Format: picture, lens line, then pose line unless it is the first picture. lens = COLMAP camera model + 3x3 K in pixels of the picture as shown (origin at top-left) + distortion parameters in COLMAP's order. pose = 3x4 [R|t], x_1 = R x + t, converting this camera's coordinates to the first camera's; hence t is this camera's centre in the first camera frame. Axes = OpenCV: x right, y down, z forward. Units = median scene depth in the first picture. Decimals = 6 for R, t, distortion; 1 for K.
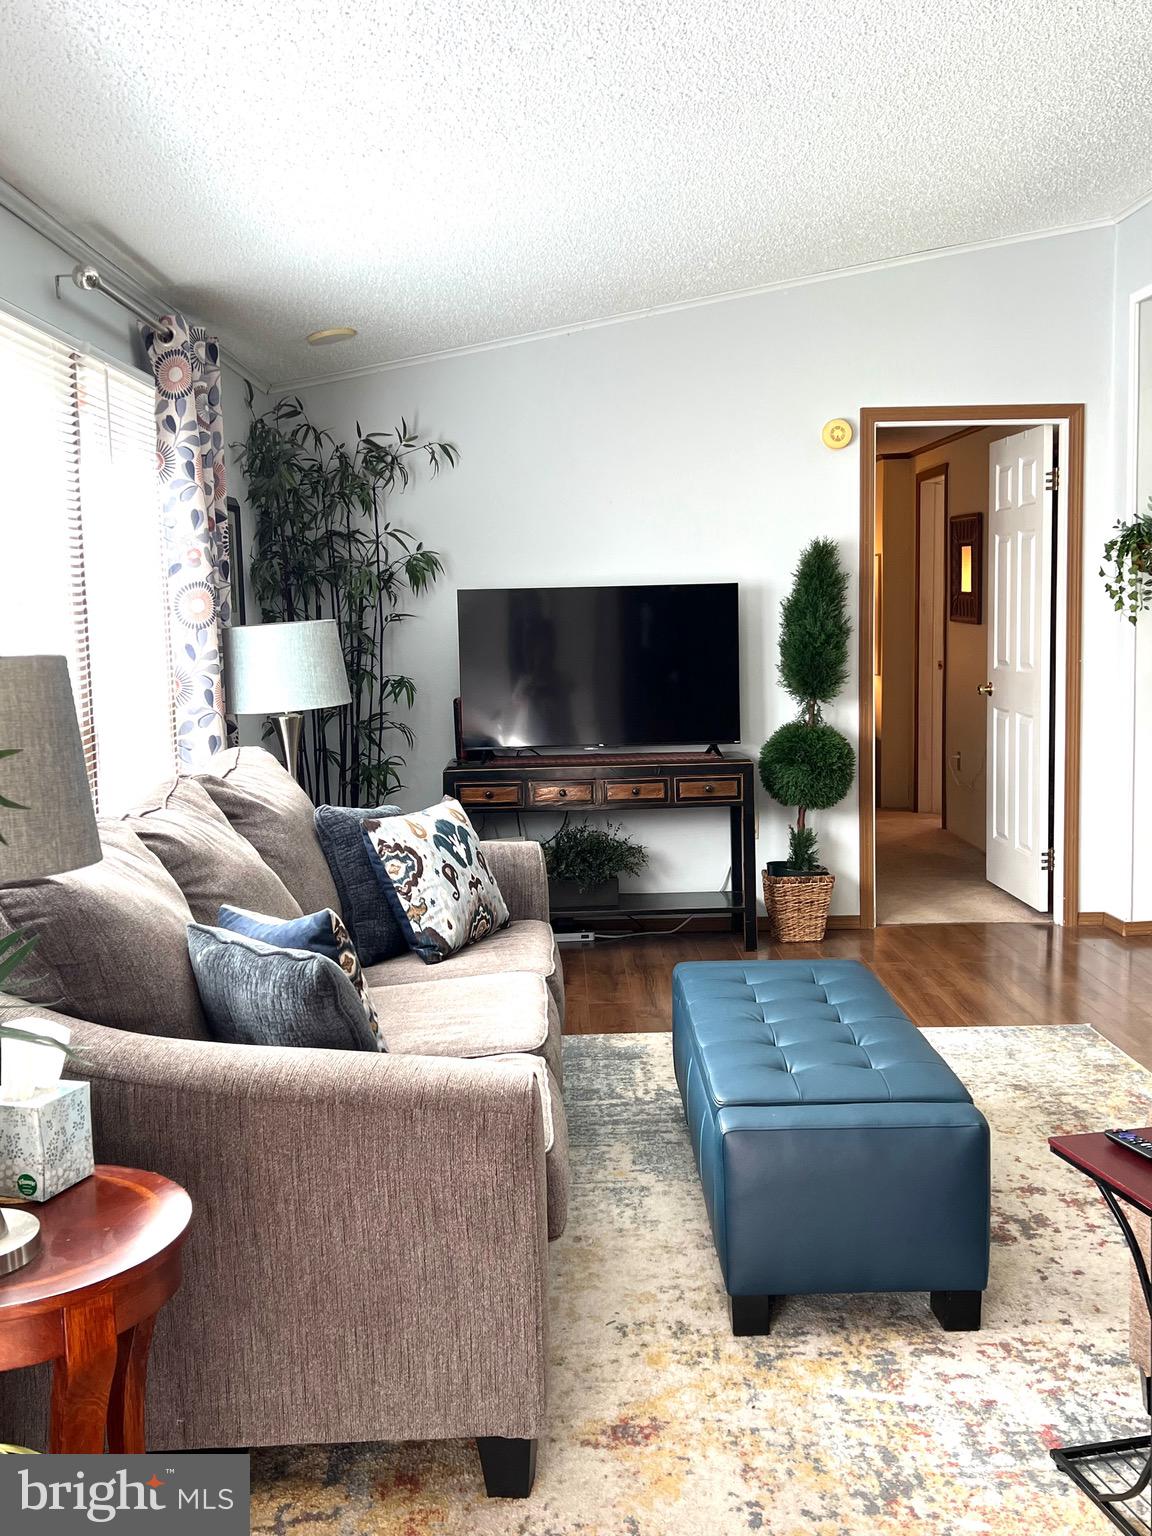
lens RADIAL K [[1561.8, 0, 583.4], [0, 1561.8, 771.3], [0, 0, 1]] dist [0.050822, 0.000000]
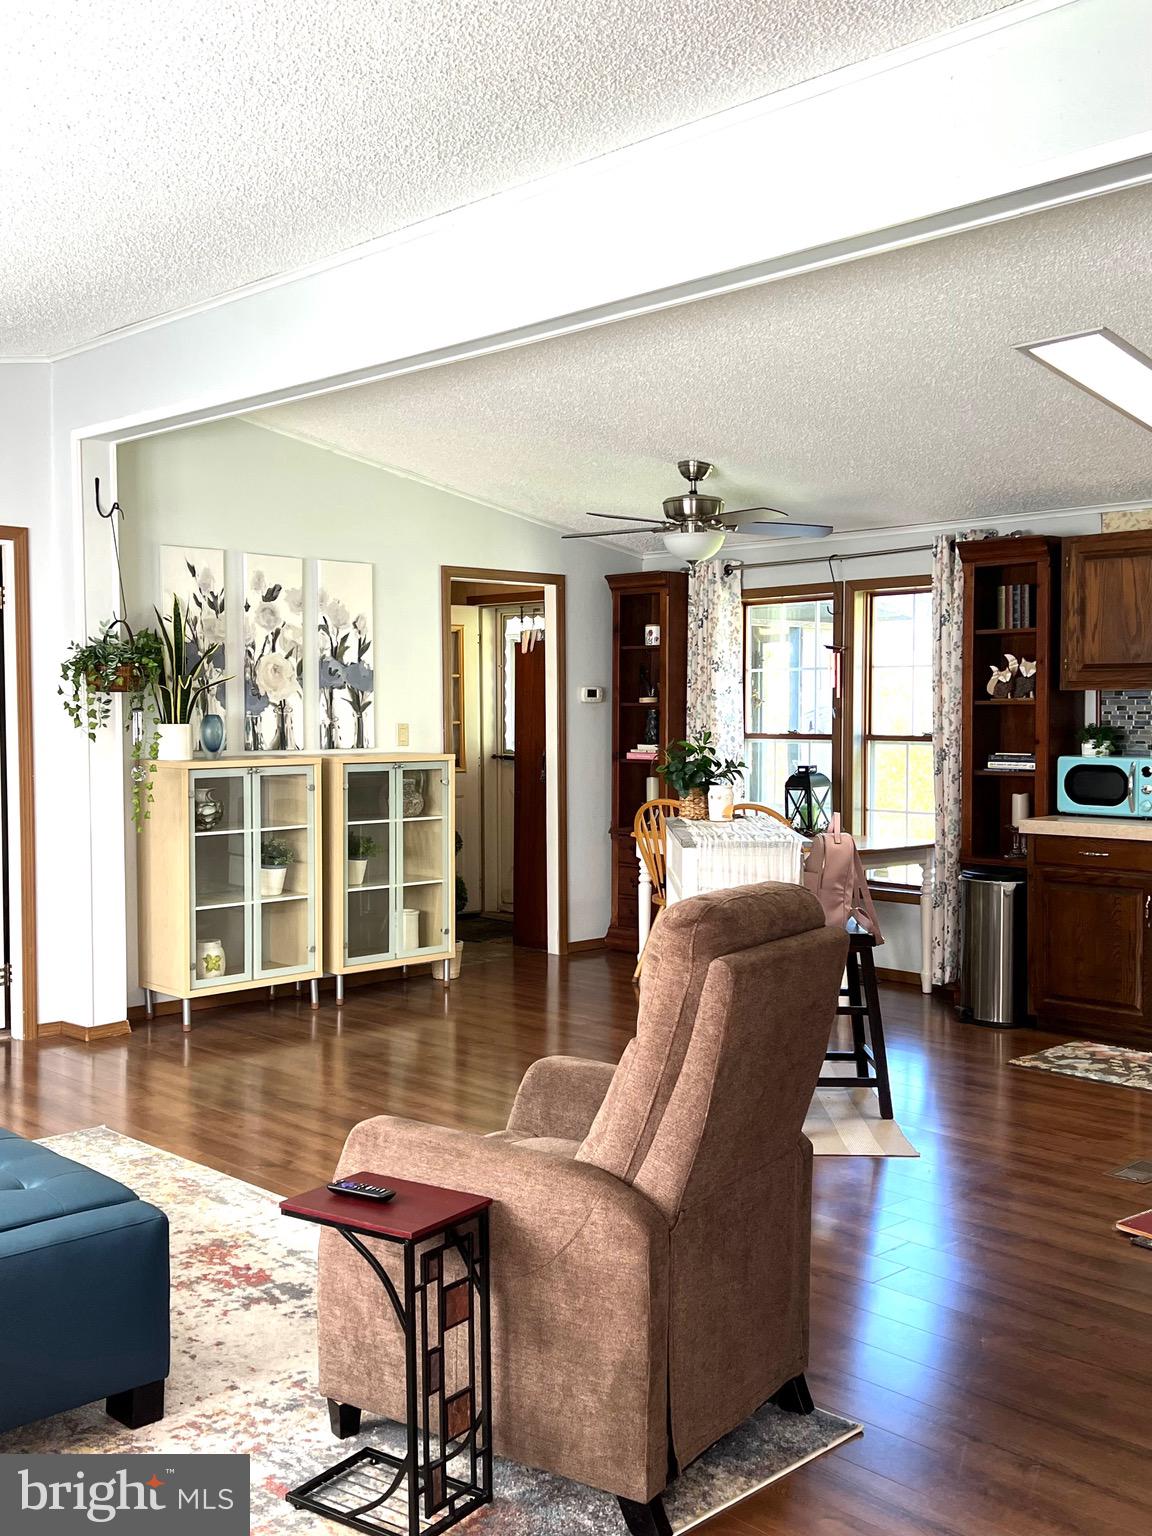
lens RADIAL K [[1561.8, 0, 565.7], [0, 1561.8, 777.5], [0, 0, 1]] dist [0.050822, 0.000000]
pose [[0.744101, -0.010113, 0.667990, -0.223399], [0.057102, 0.997189, -0.048511, 0.000205], [-0.665622, 0.074240, 0.742587, 0.021476]]
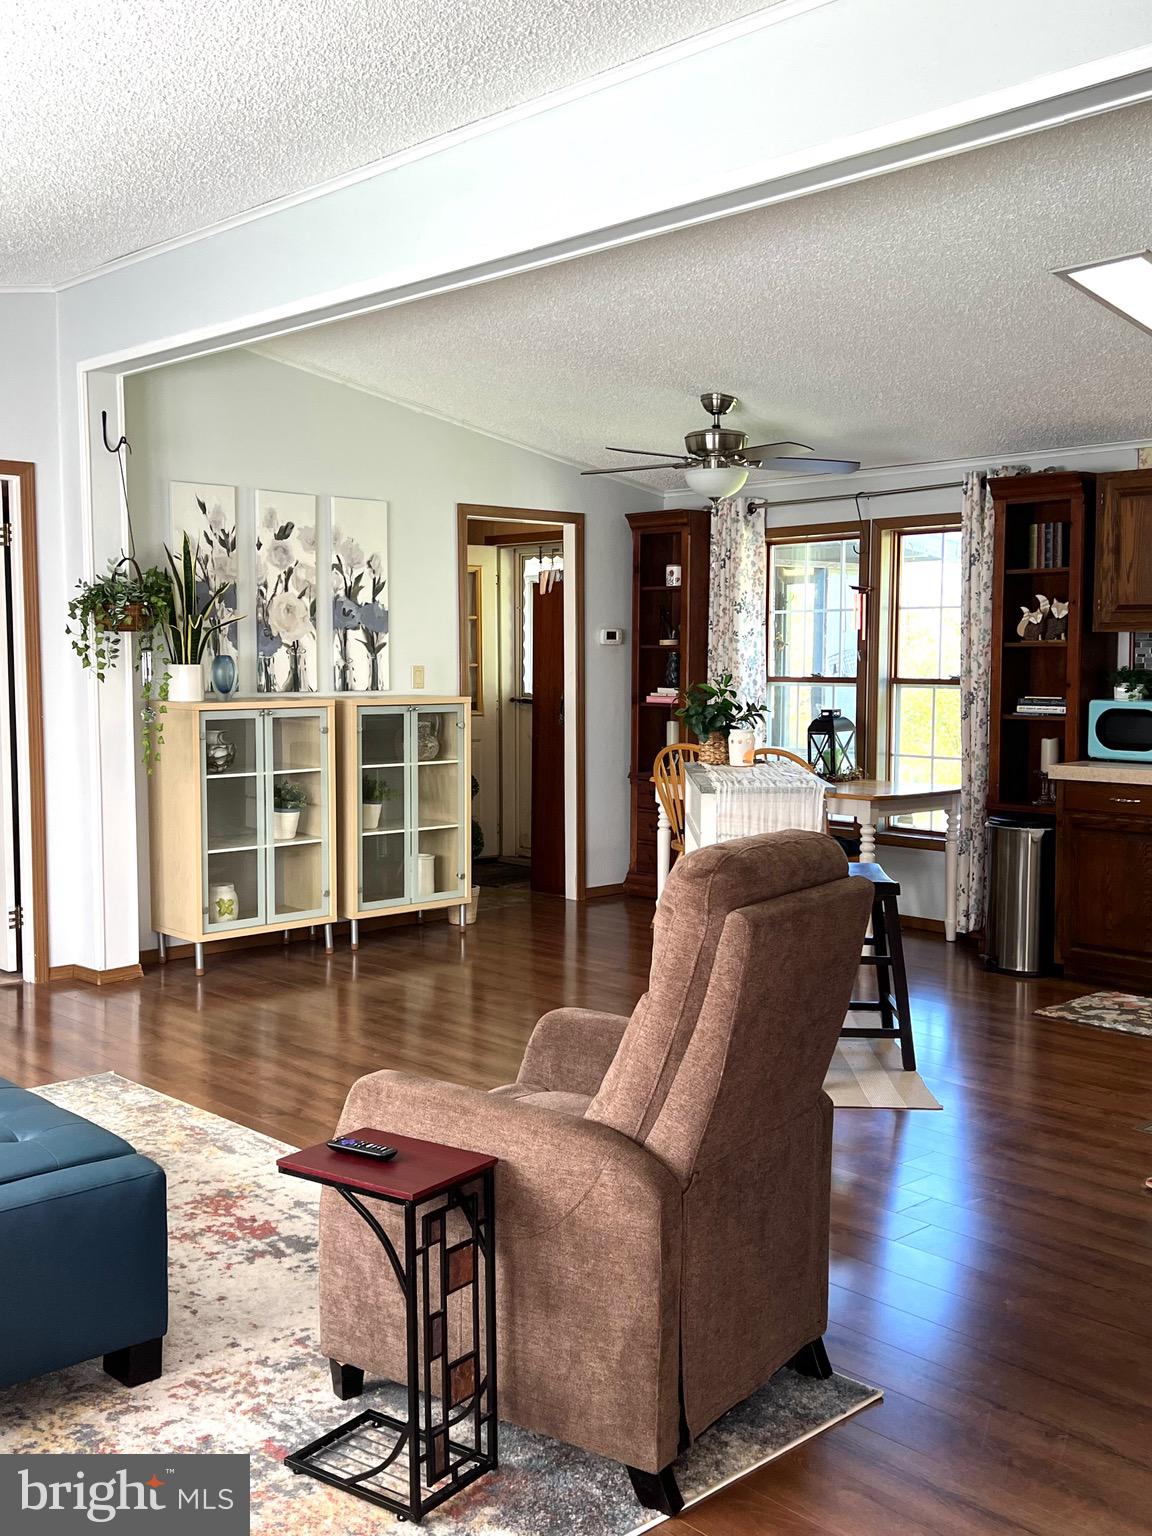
lens RADIAL K [[1561.8, 0, 561.6], [0, 1561.8, 776.5], [0, 0, 1]] dist [0.050822, 0.000000]
pose [[0.755291, -0.030652, 0.654673, -0.189329], [0.053023, 0.998489, -0.014423, -0.000099], [-0.653241, 0.045607, 0.755775, 0.050142]]
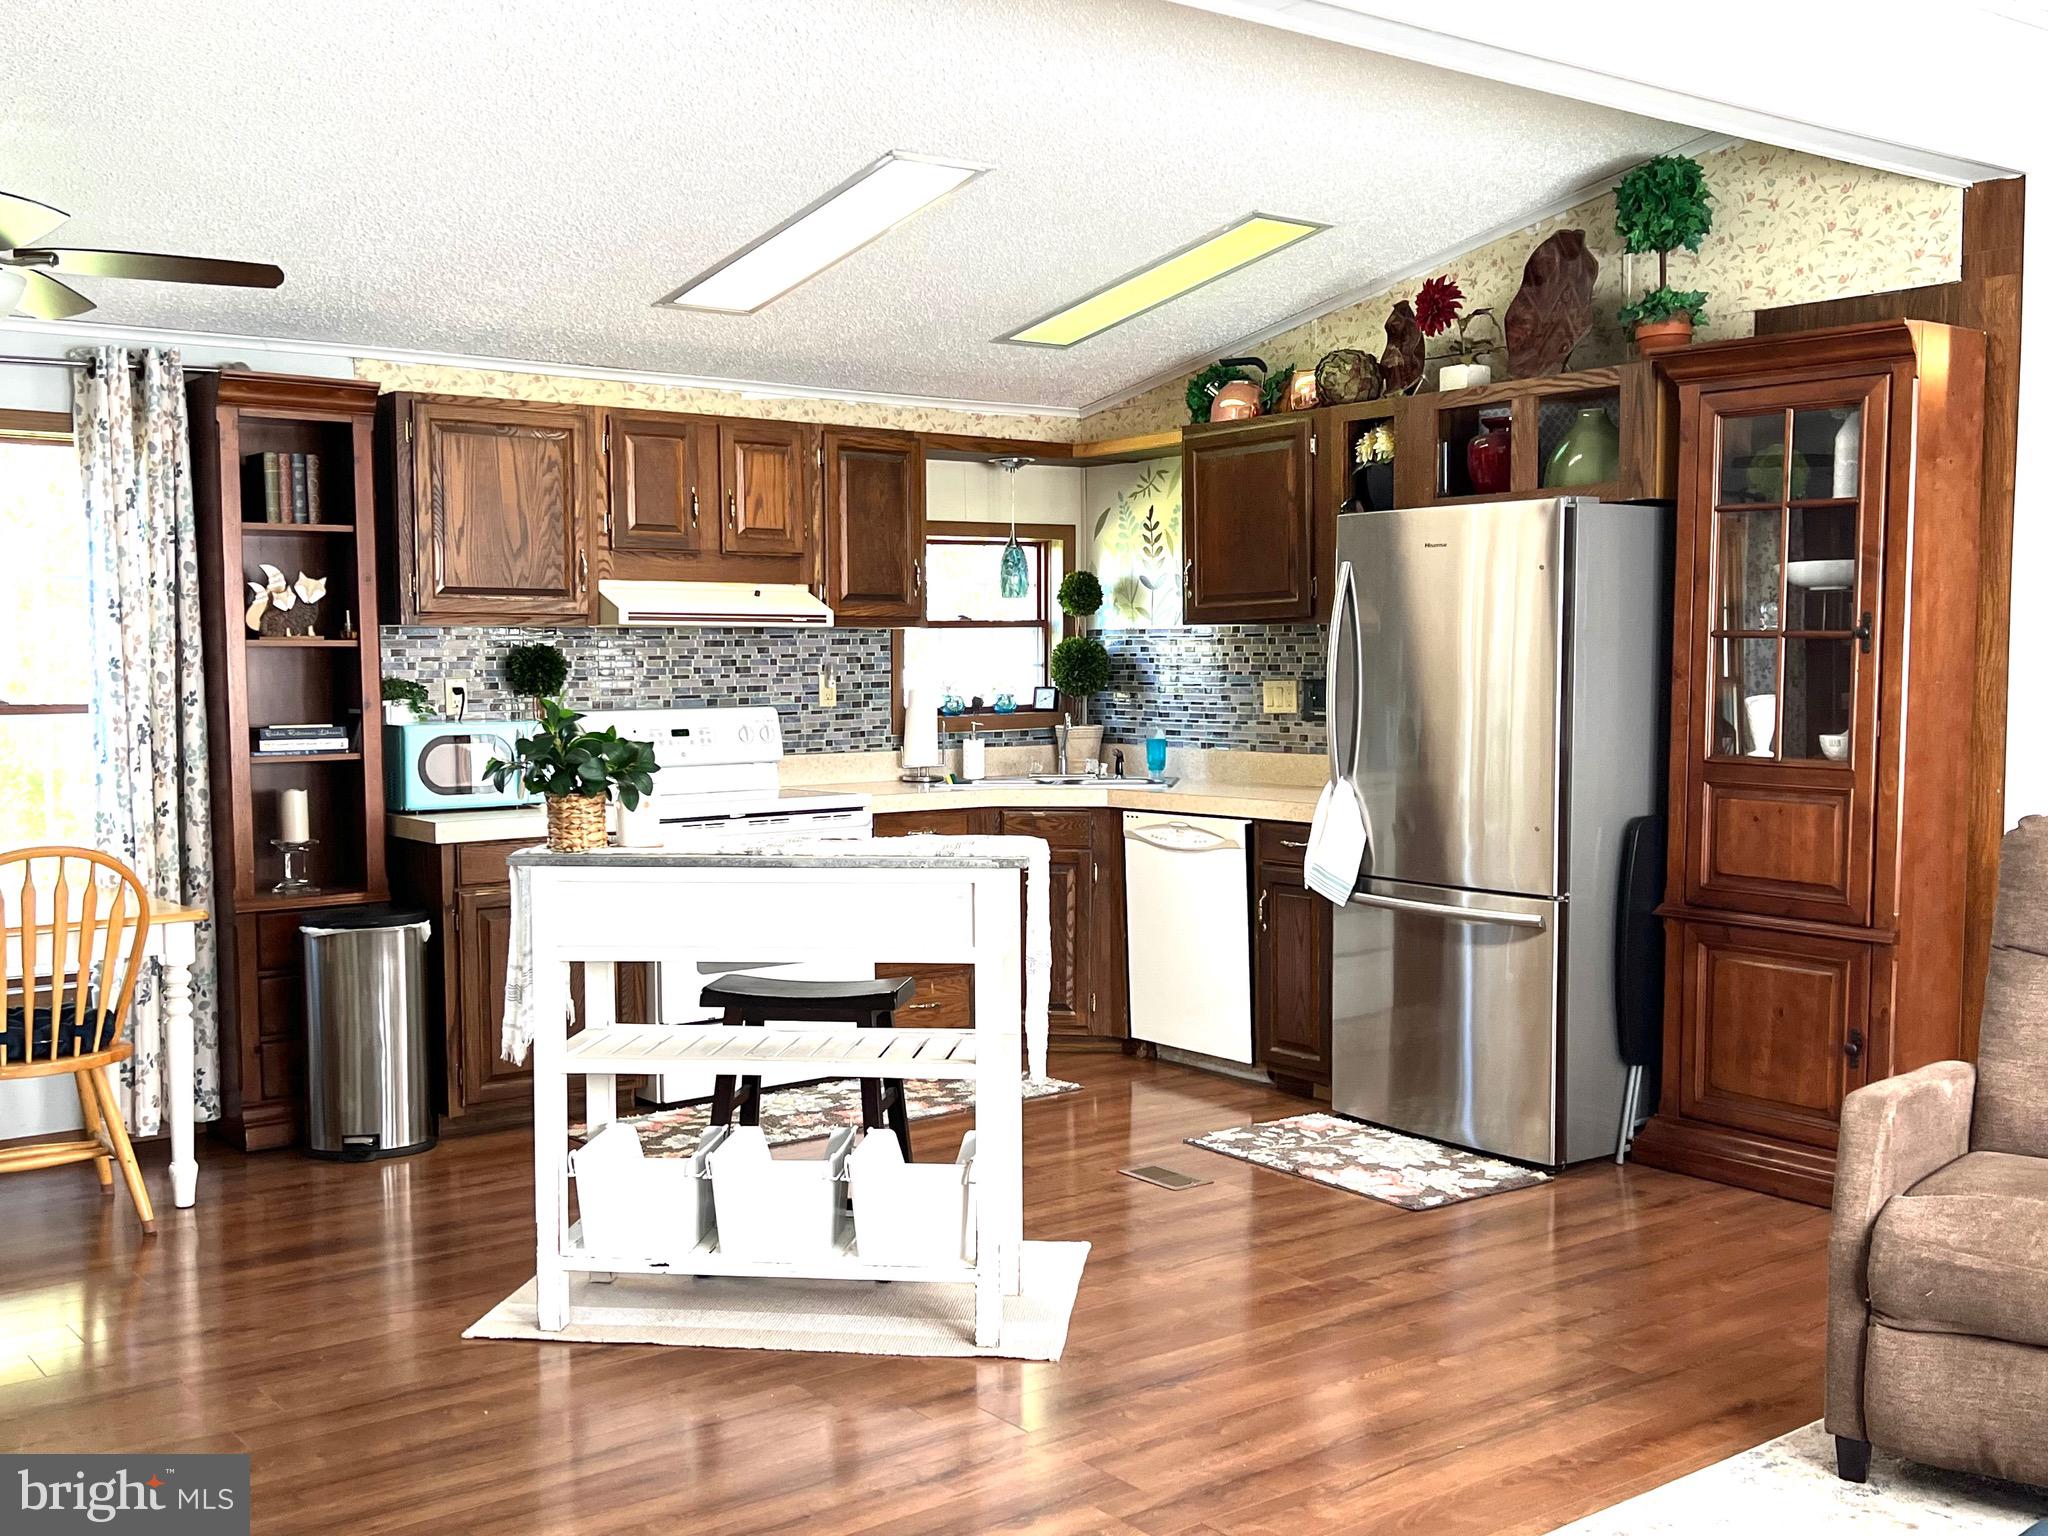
lens RADIAL K [[2082.4, 0, 1039.9], [0, 2082.4, 802.5], [0, 0, 1]] dist [0.050822, 0.000000]
pose [[-0.598536, -0.033179, 0.800409, -0.133962], [0.103478, 0.987569, 0.118317, -0.190590], [-0.794385, 0.153642, -0.587662, 1.834067]]
